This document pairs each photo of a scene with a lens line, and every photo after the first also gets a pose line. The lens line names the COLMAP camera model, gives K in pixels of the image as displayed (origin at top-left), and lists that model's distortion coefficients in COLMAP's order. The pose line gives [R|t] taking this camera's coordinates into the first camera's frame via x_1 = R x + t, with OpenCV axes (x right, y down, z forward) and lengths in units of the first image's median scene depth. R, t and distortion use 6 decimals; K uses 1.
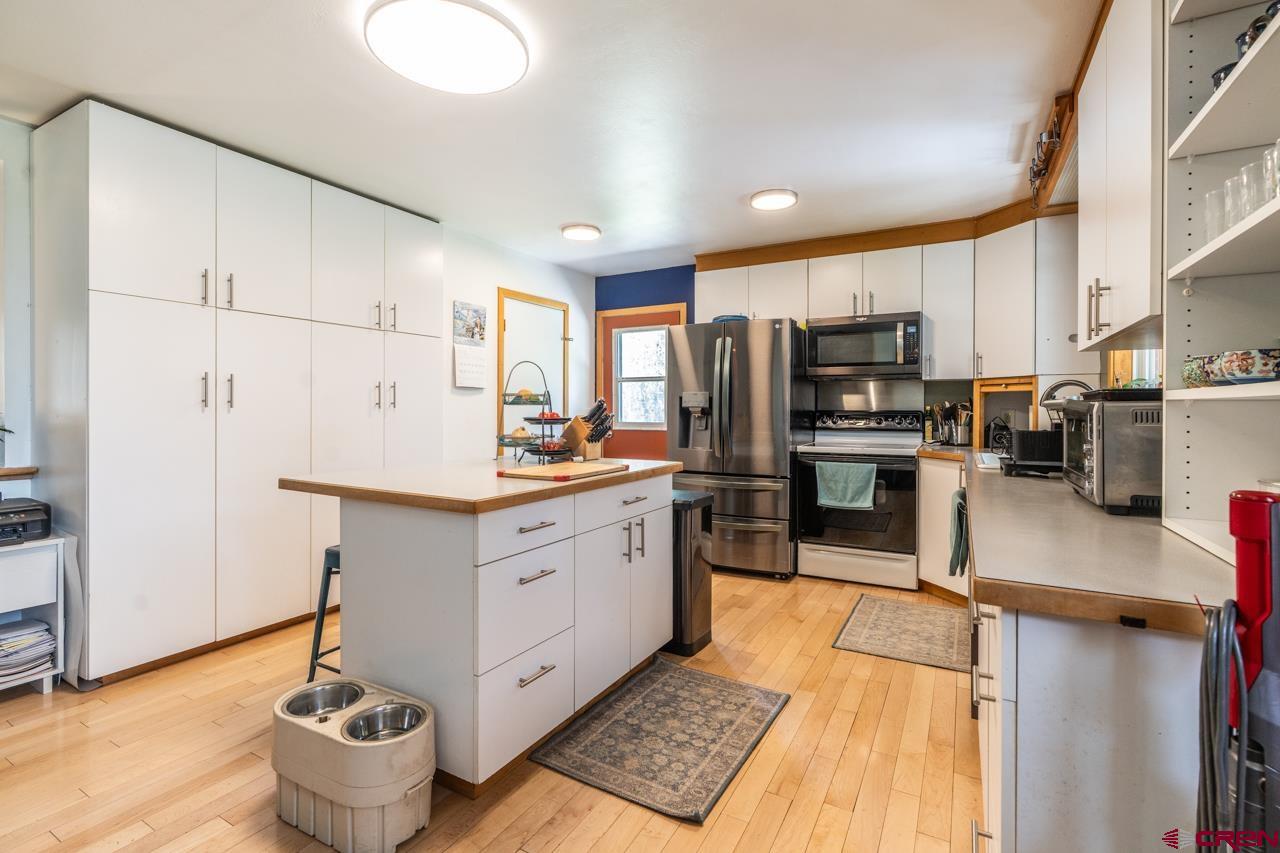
lens RADIAL K [[582.7, 0, 639.6], [0, 582.7, 413.3], [0, 0, 1]] dist [-0.001351, 0.000013]
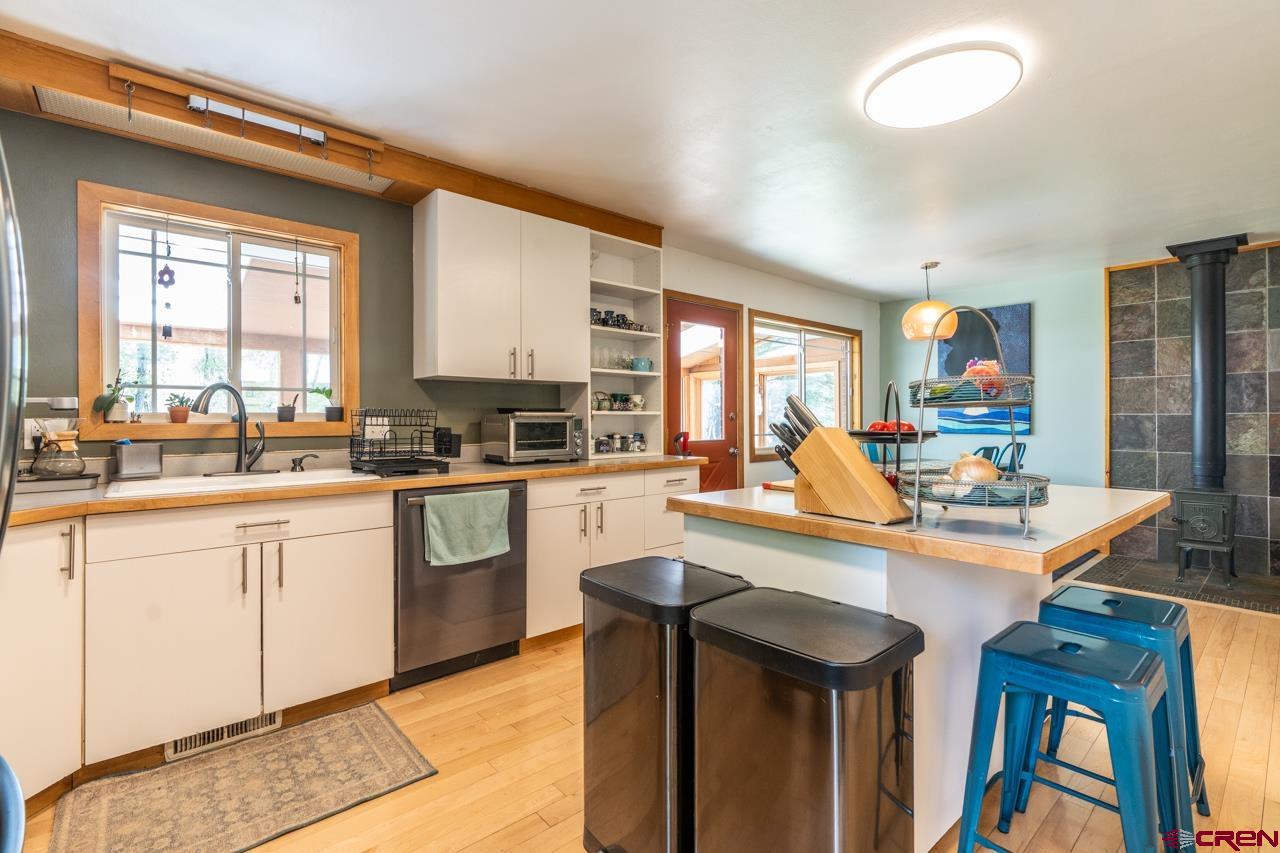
lens RADIAL K [[575.1, 0, 641.5], [0, 575.1, 420.4], [0, 0, 1]] dist [-0.000012, 0.000597]
pose [[-0.940885, -0.000489, 0.338726, -0.083388], [0.001979, 0.999974, 0.006941, -0.005476], [-0.338721, 0.007201, -0.940859, 1.127549]]
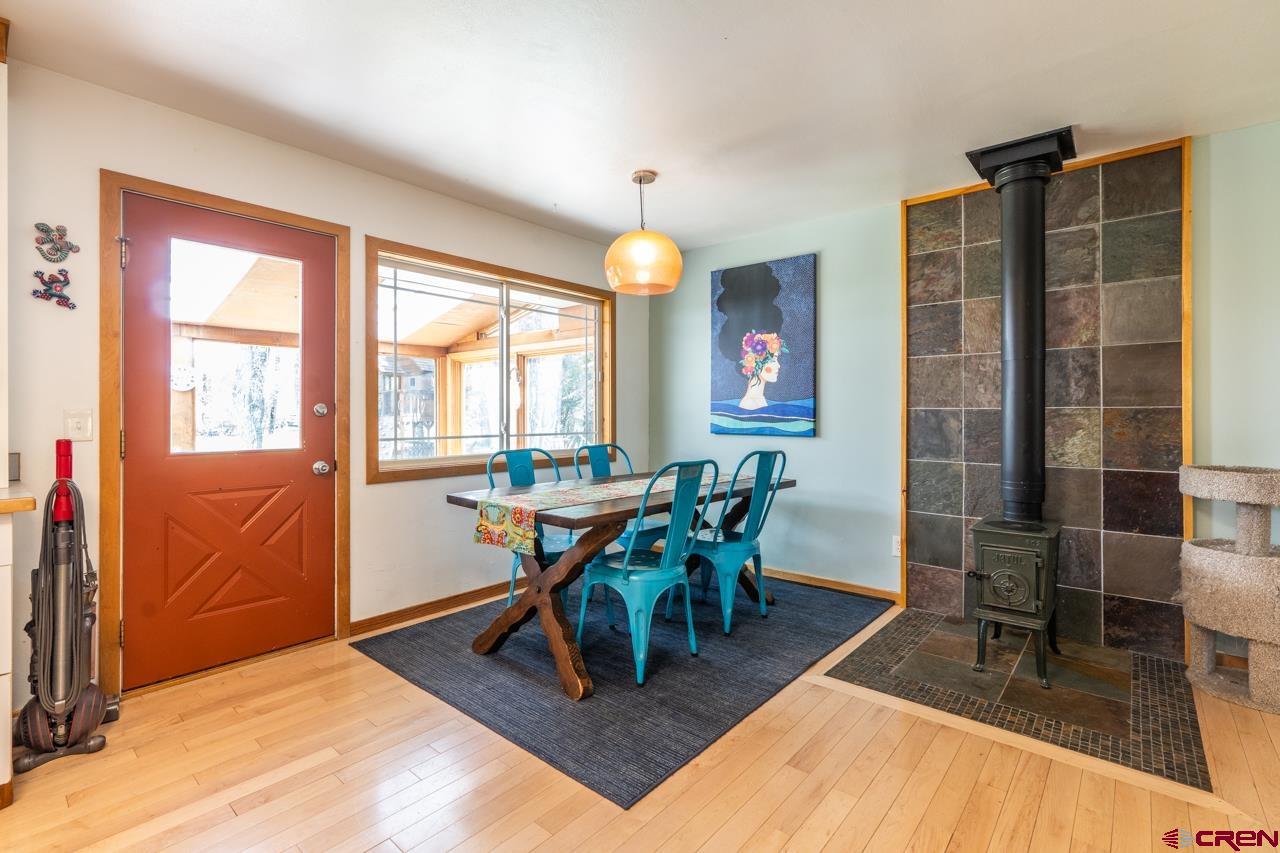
lens RADIAL K [[577.6, 0, 637.0], [0, 577.6, 415.1], [0, 0, 1]] dist [-0.002245, -0.000125]
pose [[-0.978313, -0.002640, 0.207114, -0.407823], [-0.001358, 0.999979, 0.006330, -0.002898], [-0.207126, 0.005911, -0.978296, 0.534552]]
